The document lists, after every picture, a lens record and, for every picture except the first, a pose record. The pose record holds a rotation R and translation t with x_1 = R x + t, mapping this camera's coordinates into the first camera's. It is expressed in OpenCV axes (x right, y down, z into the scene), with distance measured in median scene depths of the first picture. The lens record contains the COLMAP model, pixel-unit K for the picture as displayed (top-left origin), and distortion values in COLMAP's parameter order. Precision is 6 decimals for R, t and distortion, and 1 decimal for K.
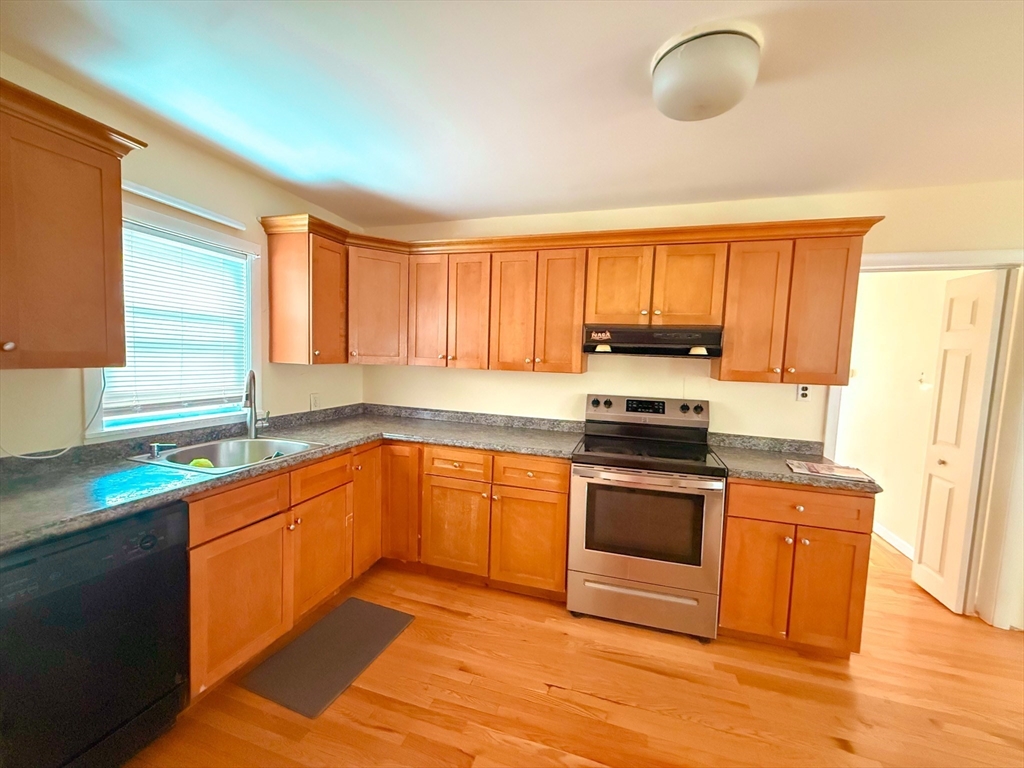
lens RADIAL K [[410.1, 0, 512.0], [0, 410.1, 384.0], [0, 0, 1]] dist [-0.000519, -0.000177]
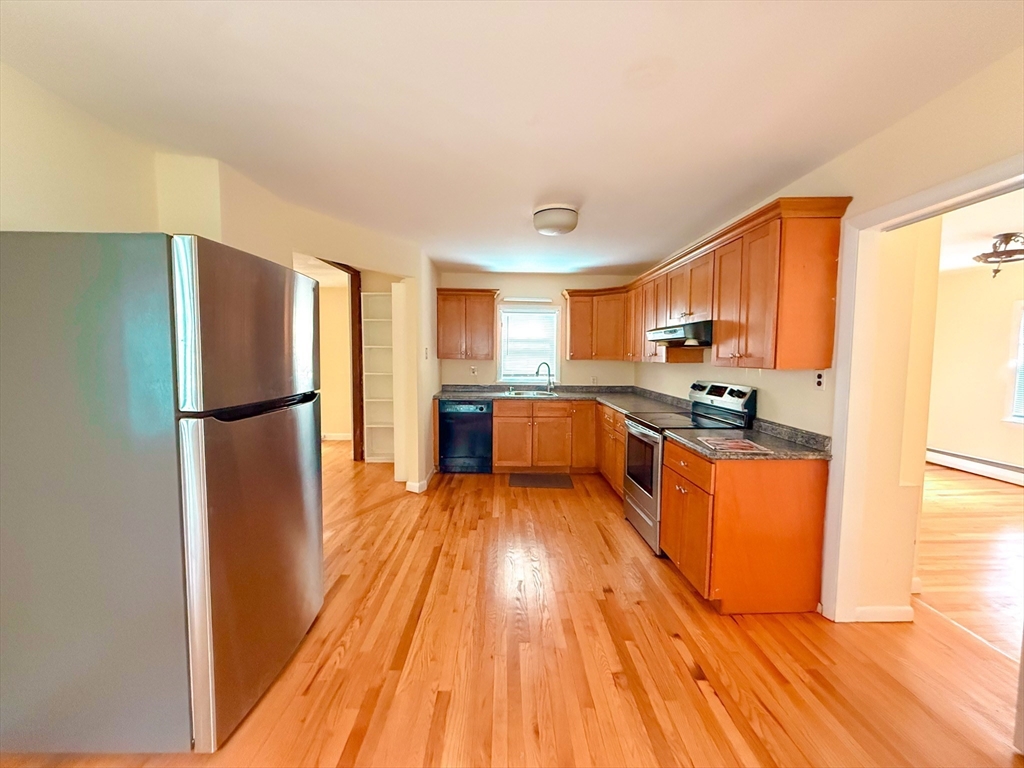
lens RADIAL K [[410.1, 0, 512.0], [0, 410.1, 384.0], [0, 0, 1]] dist [-0.000519, -0.000177]
pose [[0.318885, 0.036318, -0.947097, 1.424135], [-0.059500, 0.998062, 0.018238, 0.055459], [0.945924, 0.050536, 0.320428, 0.073029]]
